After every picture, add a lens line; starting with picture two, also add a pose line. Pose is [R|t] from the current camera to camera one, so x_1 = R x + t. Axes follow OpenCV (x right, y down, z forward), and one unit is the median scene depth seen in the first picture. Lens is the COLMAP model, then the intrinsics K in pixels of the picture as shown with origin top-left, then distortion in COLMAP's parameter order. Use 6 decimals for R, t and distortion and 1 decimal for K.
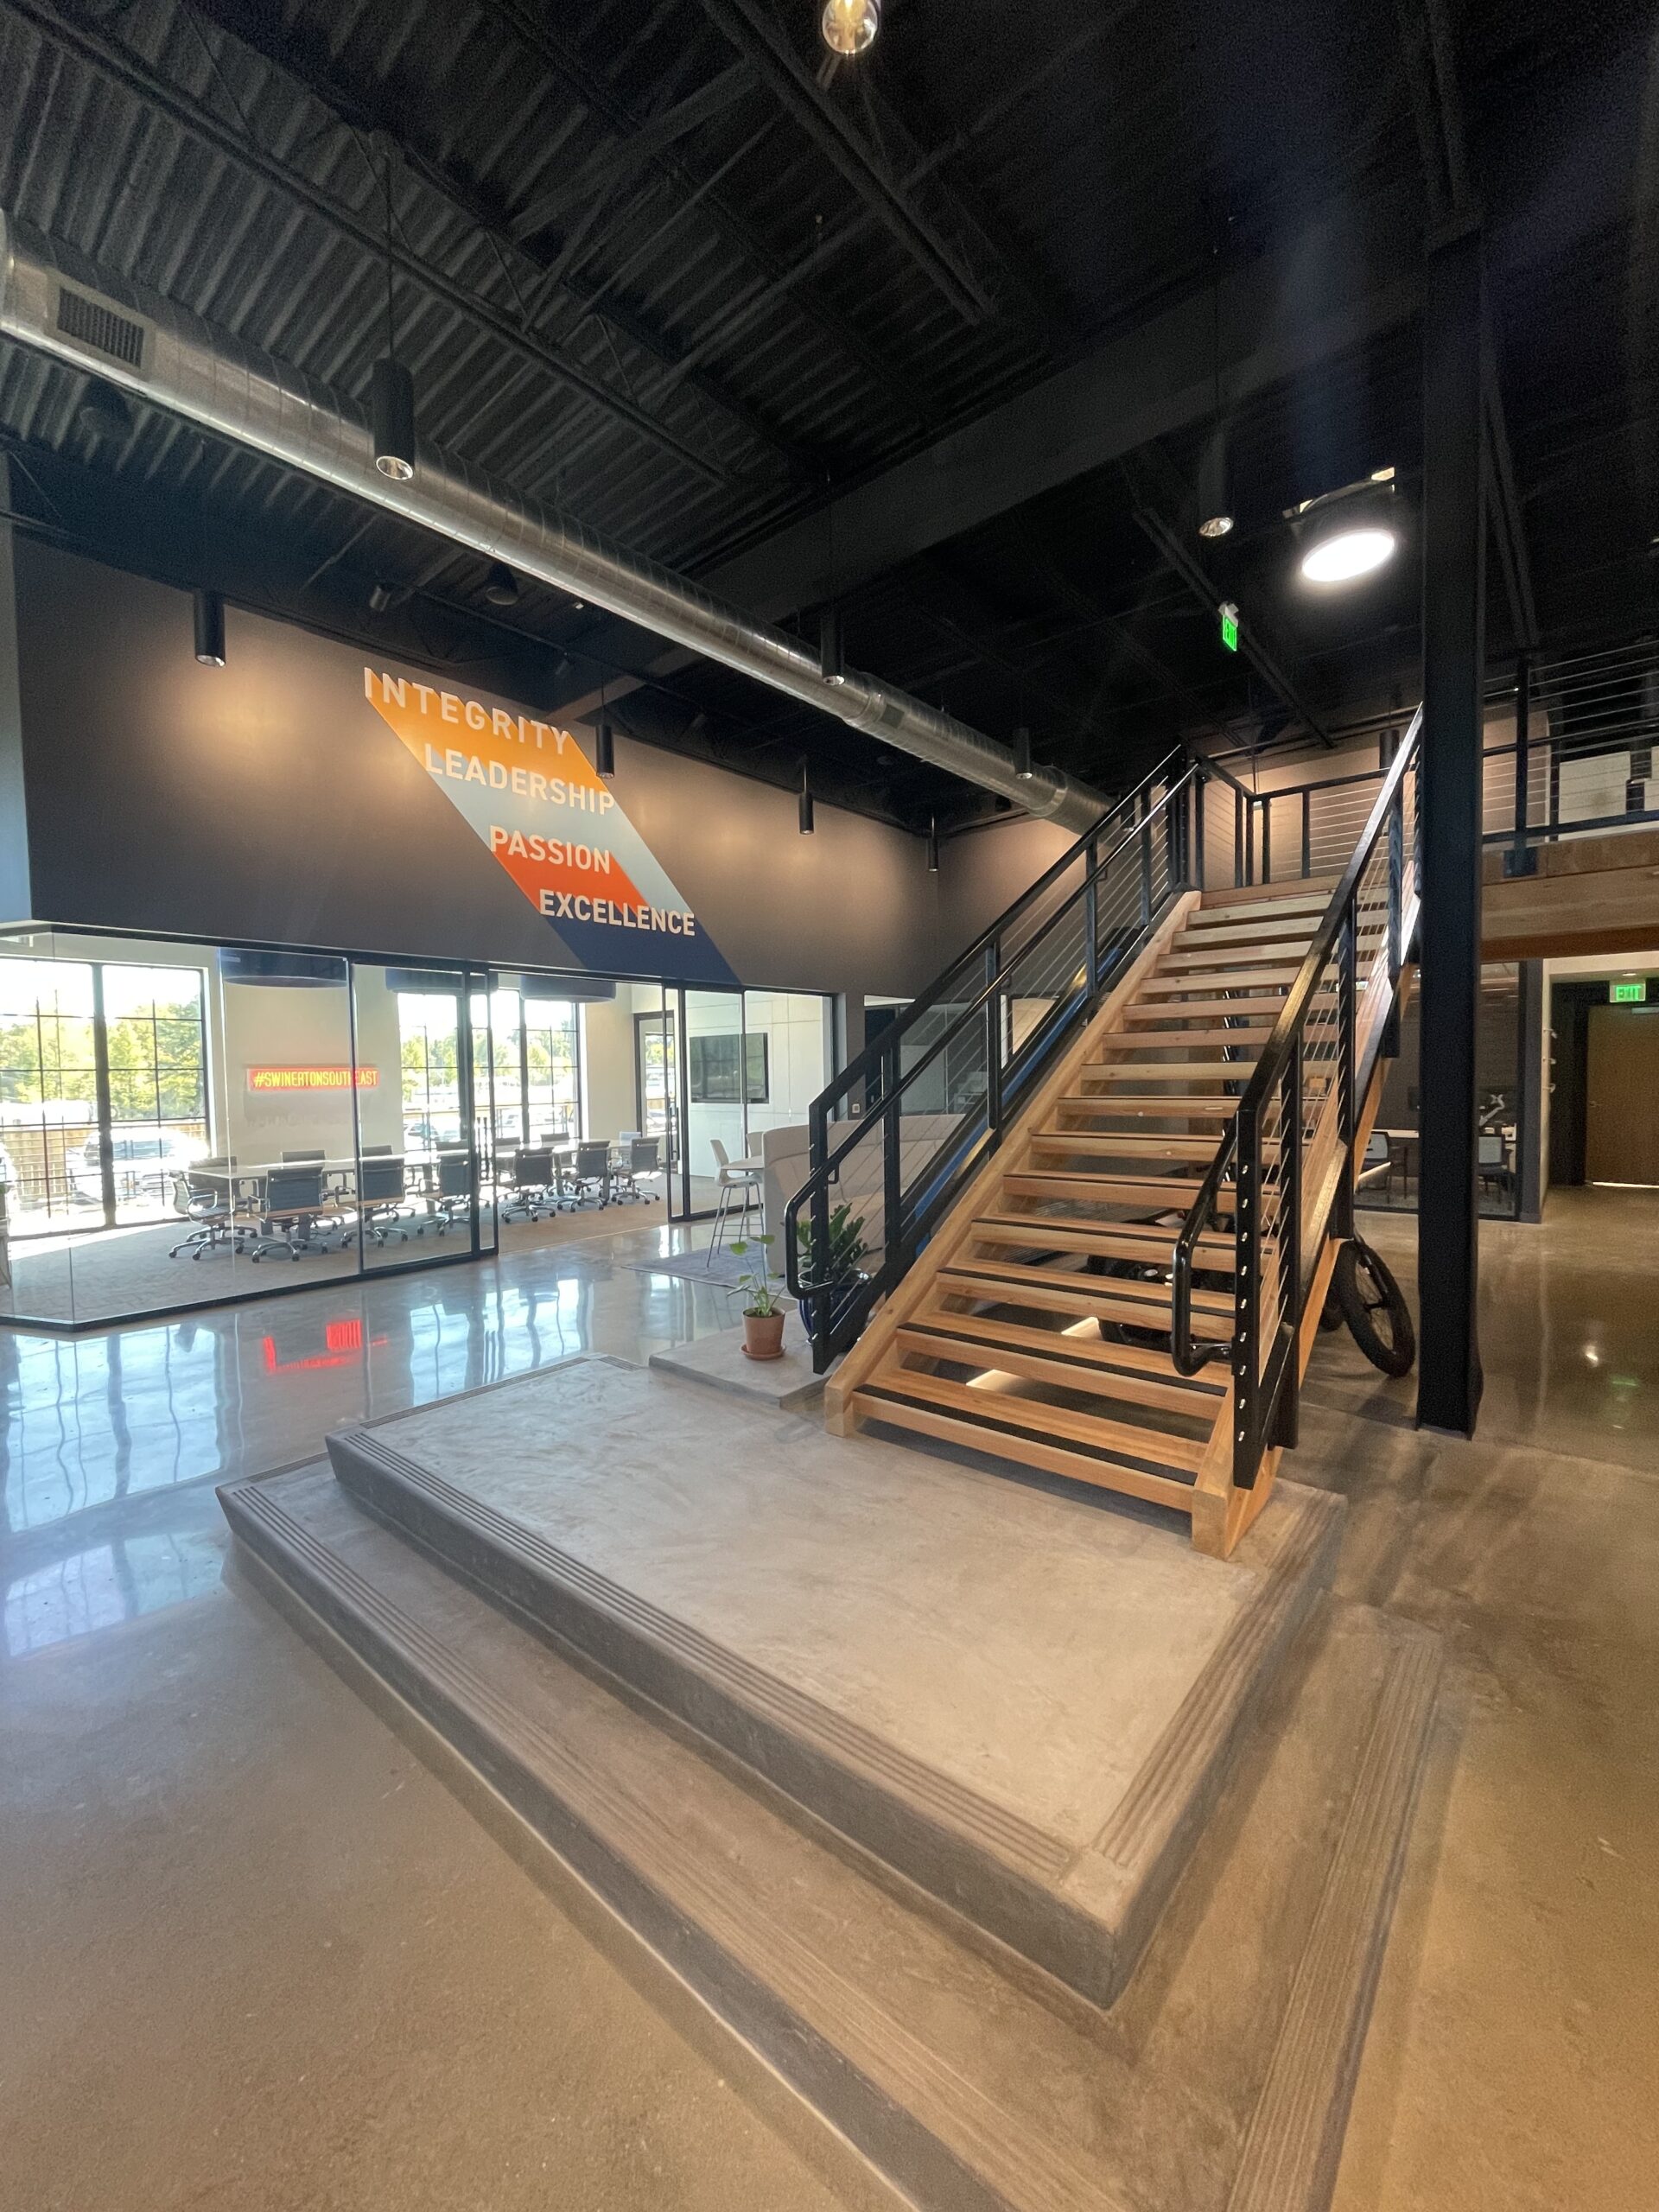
lens RADIAL K [[886.6, 0, 833.4], [0, 886.6, 1108.6], [0, 0, 1]] dist [0.000404, 0.000020]
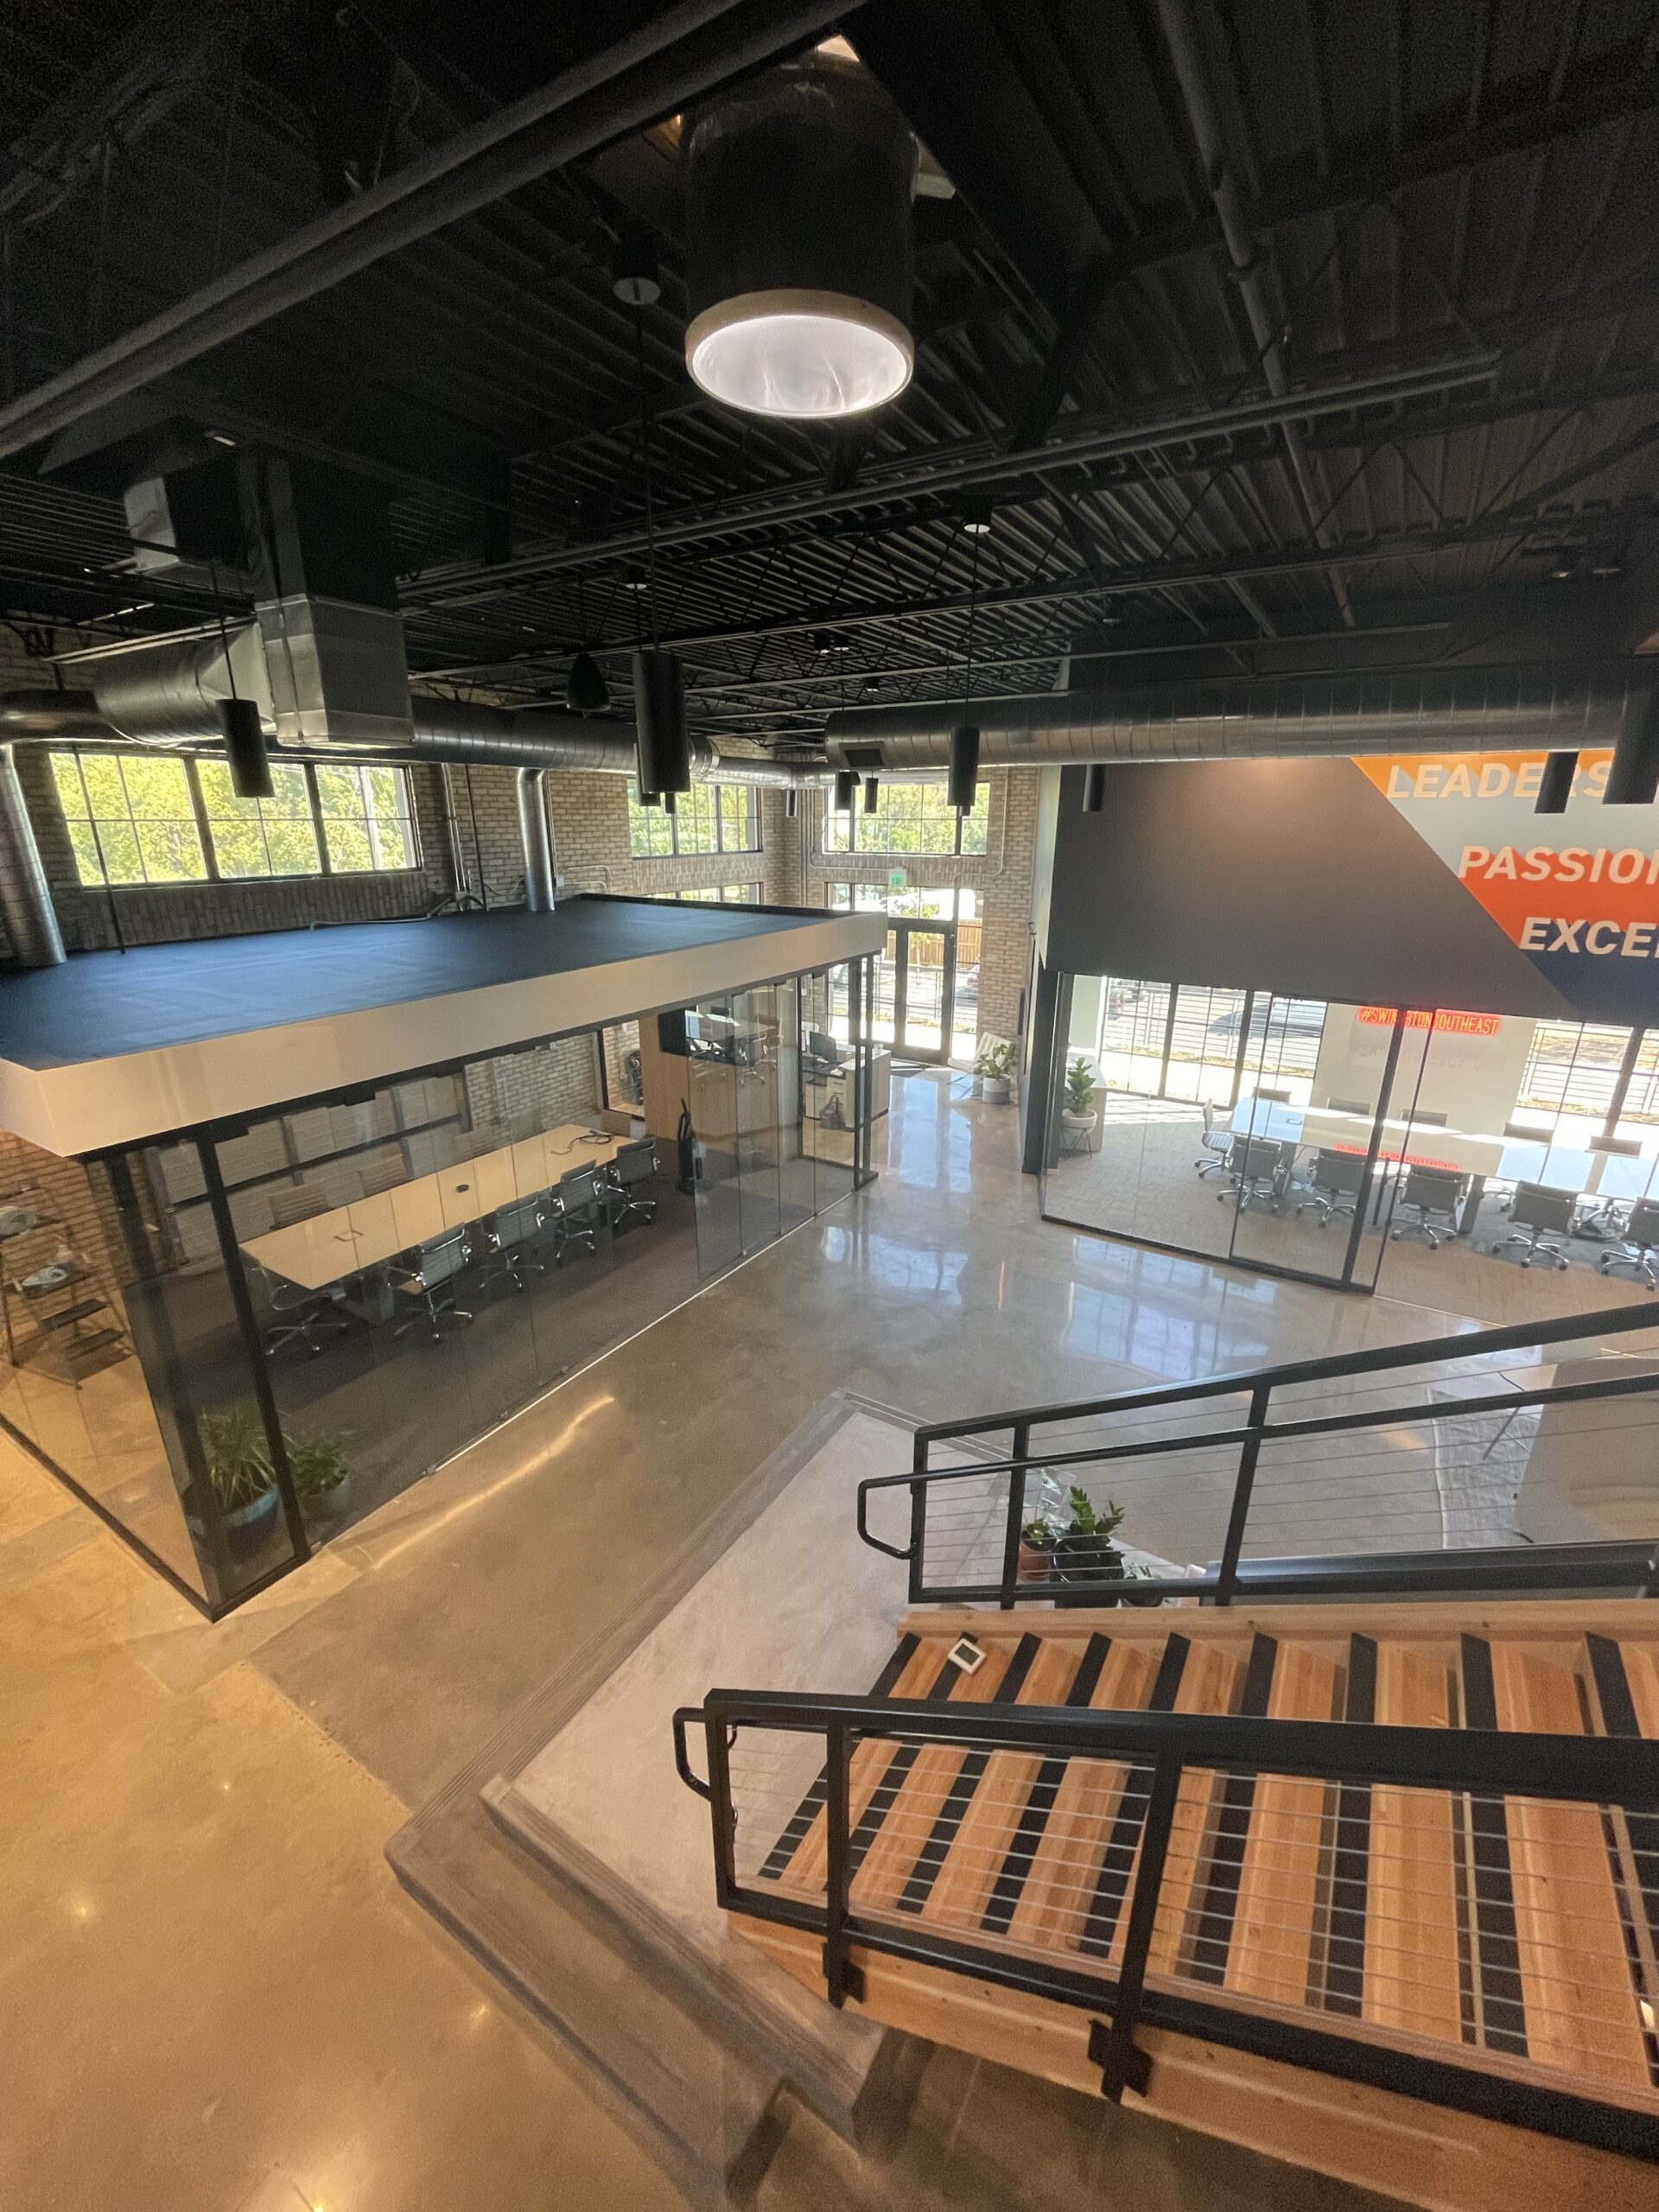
lens RADIAL K [[886.6, 0, 832.0], [0, 886.6, 1105.6], [0, 0, 1]] dist [0.000404, 0.000020]
pose [[0.149476, 0.331591, -0.931506, 0.366219], [-0.048708, 0.943416, 0.328015, -0.316507], [0.987565, -0.003659, 0.157169, 0.262569]]
